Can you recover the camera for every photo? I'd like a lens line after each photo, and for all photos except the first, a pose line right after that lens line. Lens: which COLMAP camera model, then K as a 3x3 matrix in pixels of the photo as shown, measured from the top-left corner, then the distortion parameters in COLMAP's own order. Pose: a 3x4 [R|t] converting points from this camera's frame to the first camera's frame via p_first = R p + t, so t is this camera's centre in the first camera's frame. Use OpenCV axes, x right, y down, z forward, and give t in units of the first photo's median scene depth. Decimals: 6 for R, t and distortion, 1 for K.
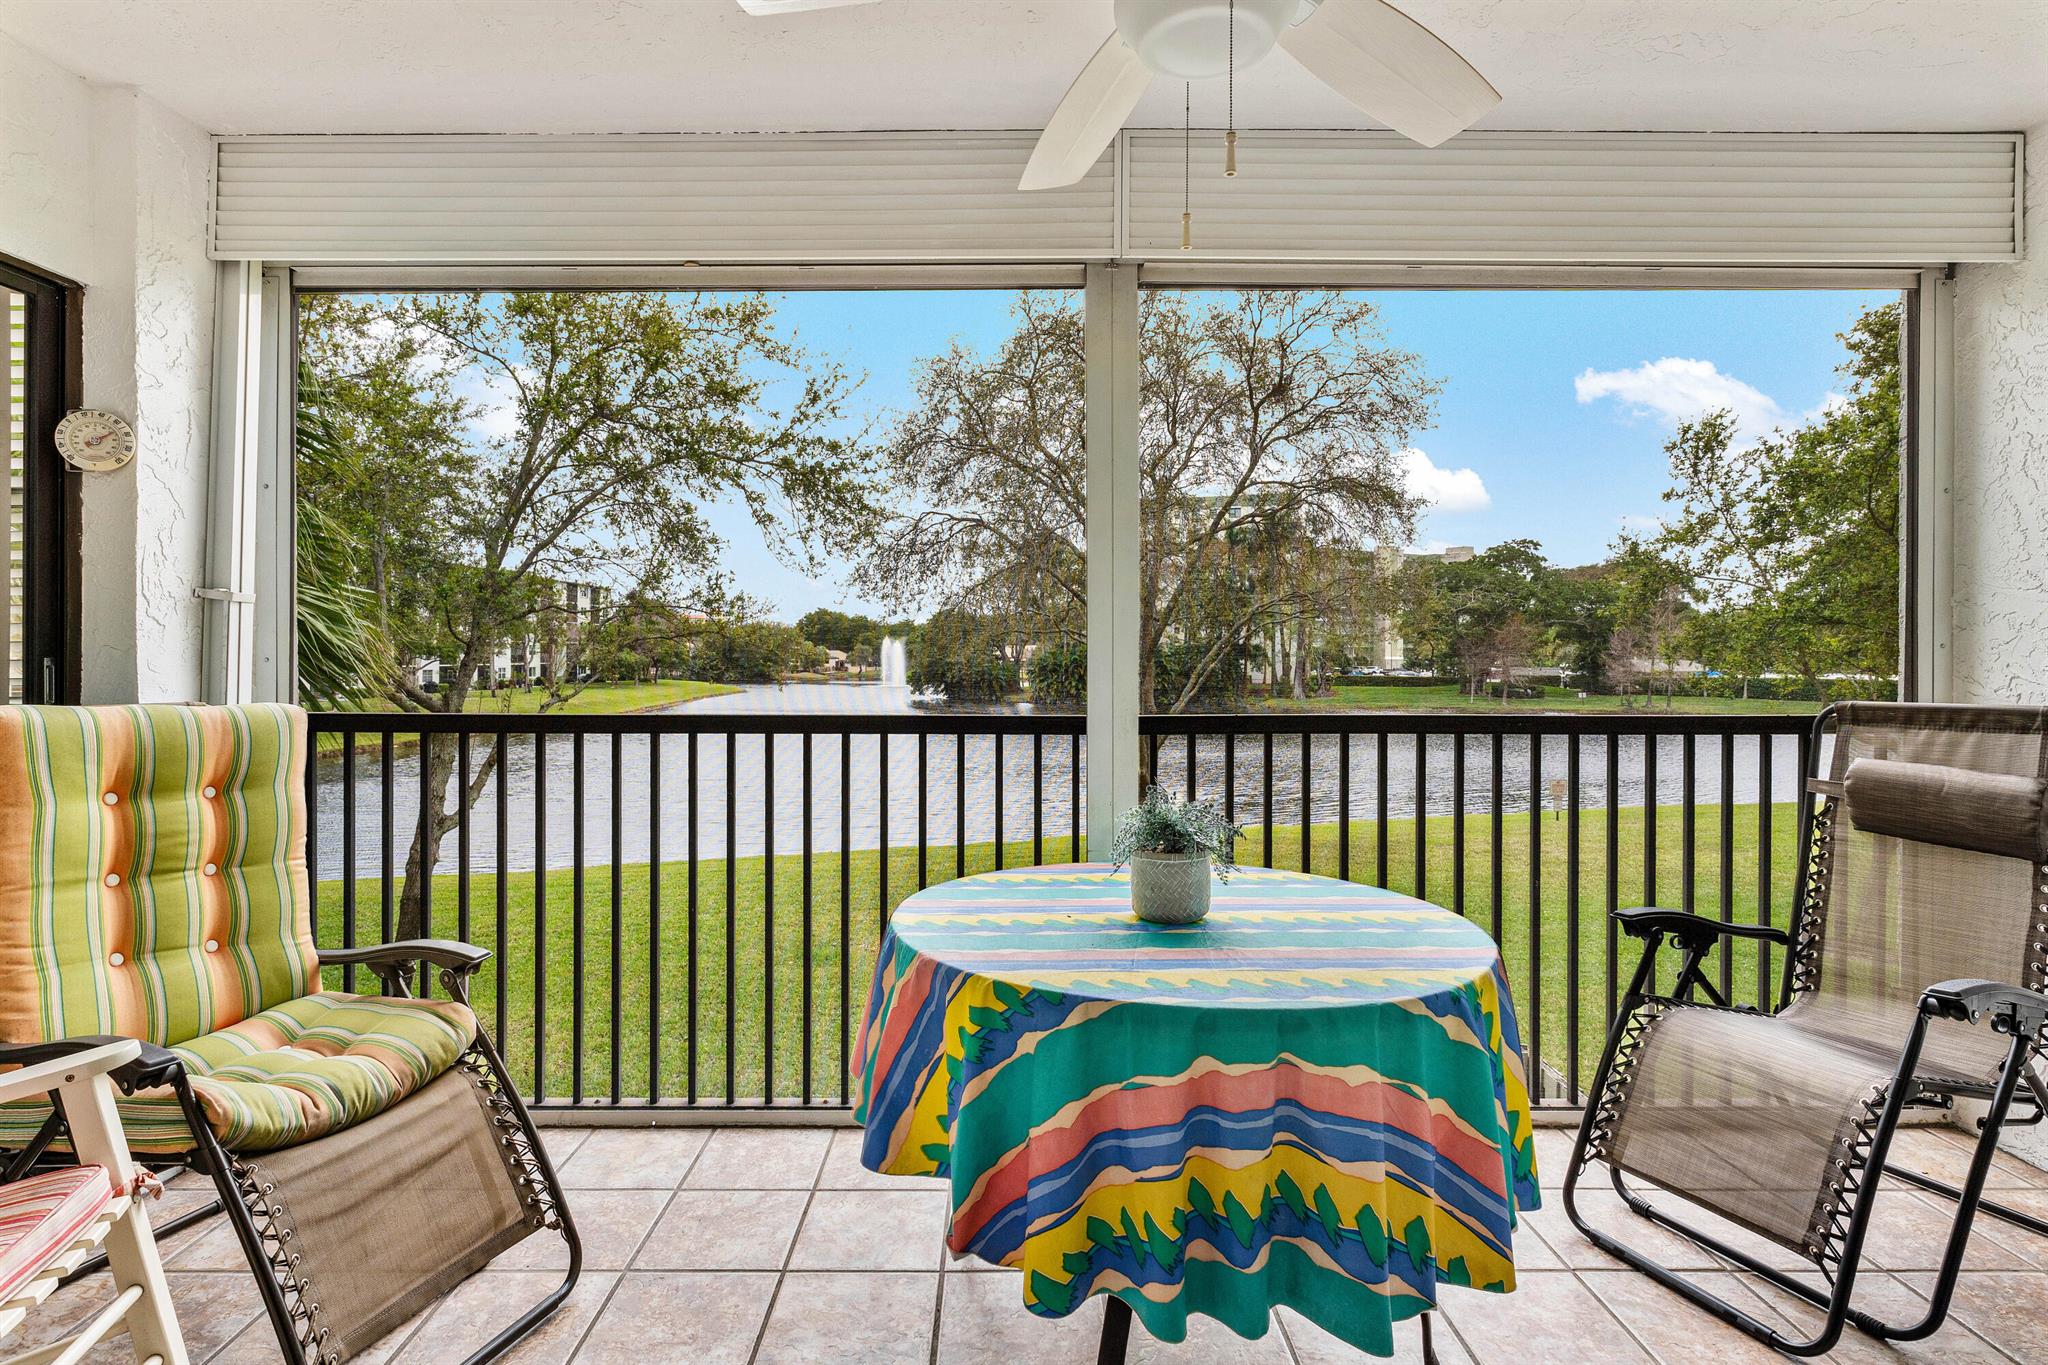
lens RADIAL K [[1003.0, 0, 989.6], [0, 1003.0, 648.7], [0, 0, 1]] dist [0.003791, -0.000729]
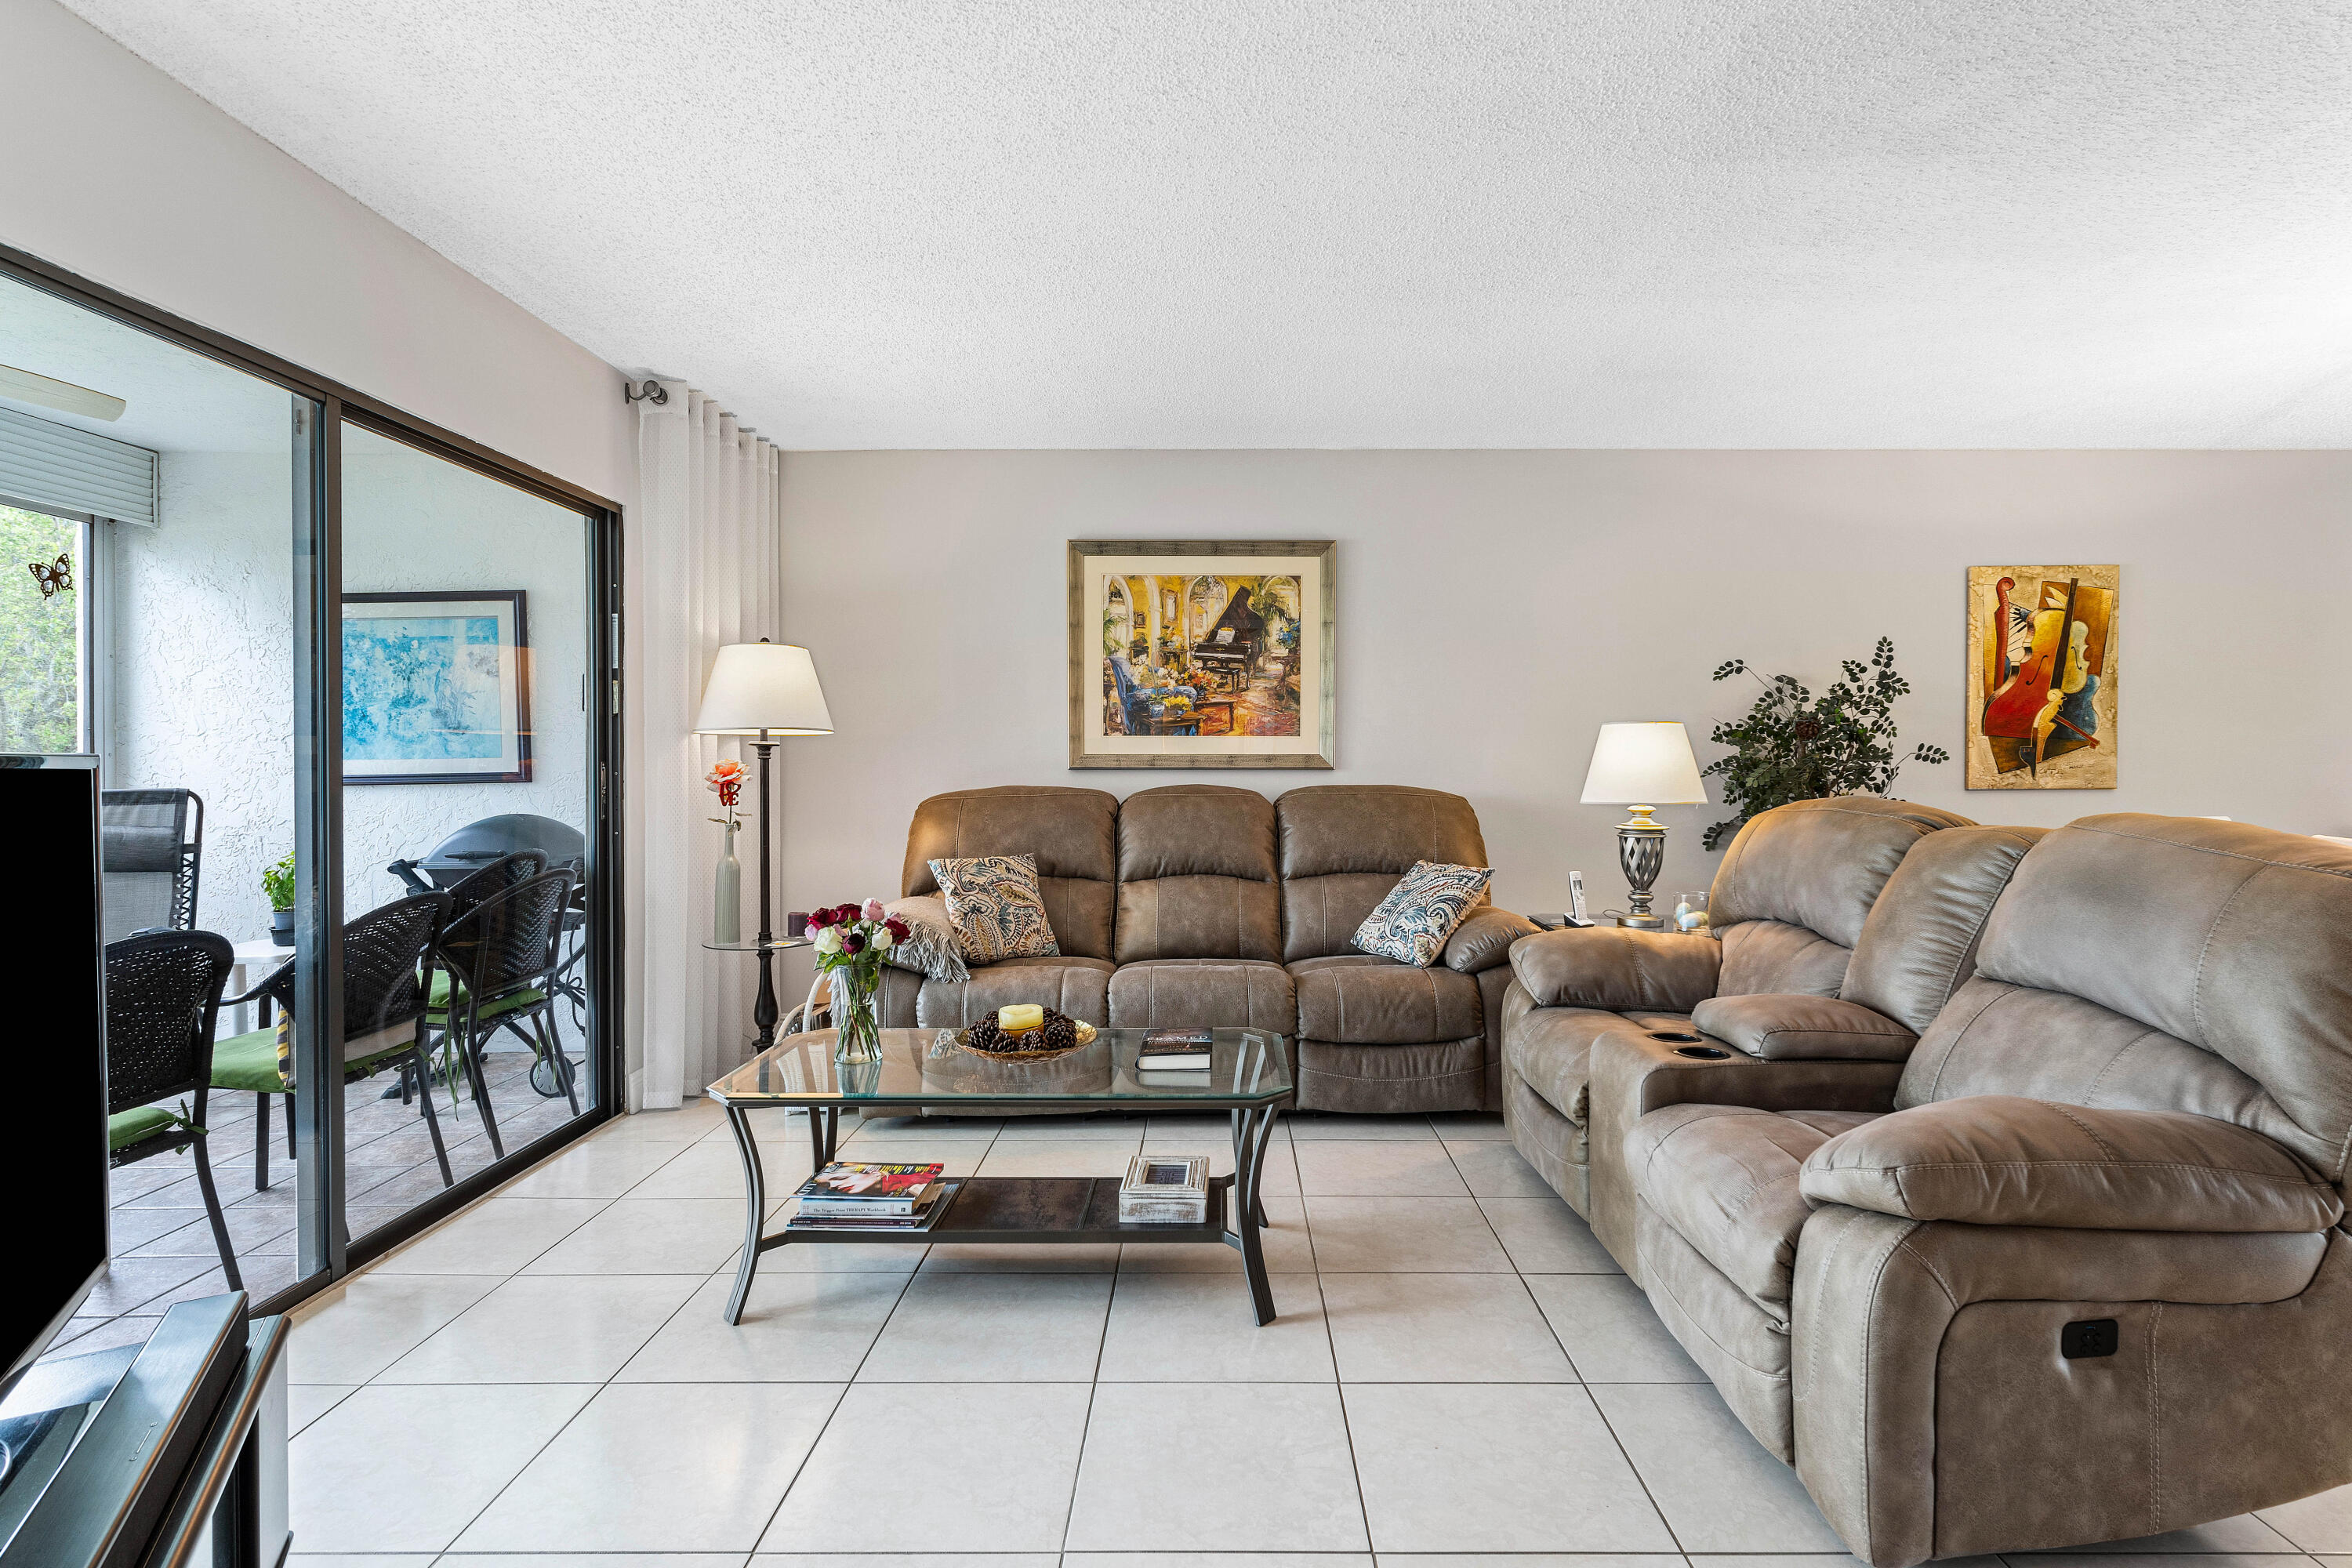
lens RADIAL K [[1151.9, 0, 1243.7], [0, 1151.9, 774.5], [0, 0, 1]] dist [0.003791, -0.000729]
pose [[-0.013548, -0.015401, 0.999790, -0.092542], [-0.003011, 0.999877, 0.015361, -0.000531], [-0.999904, -0.002802, -0.013593, -0.078345]]
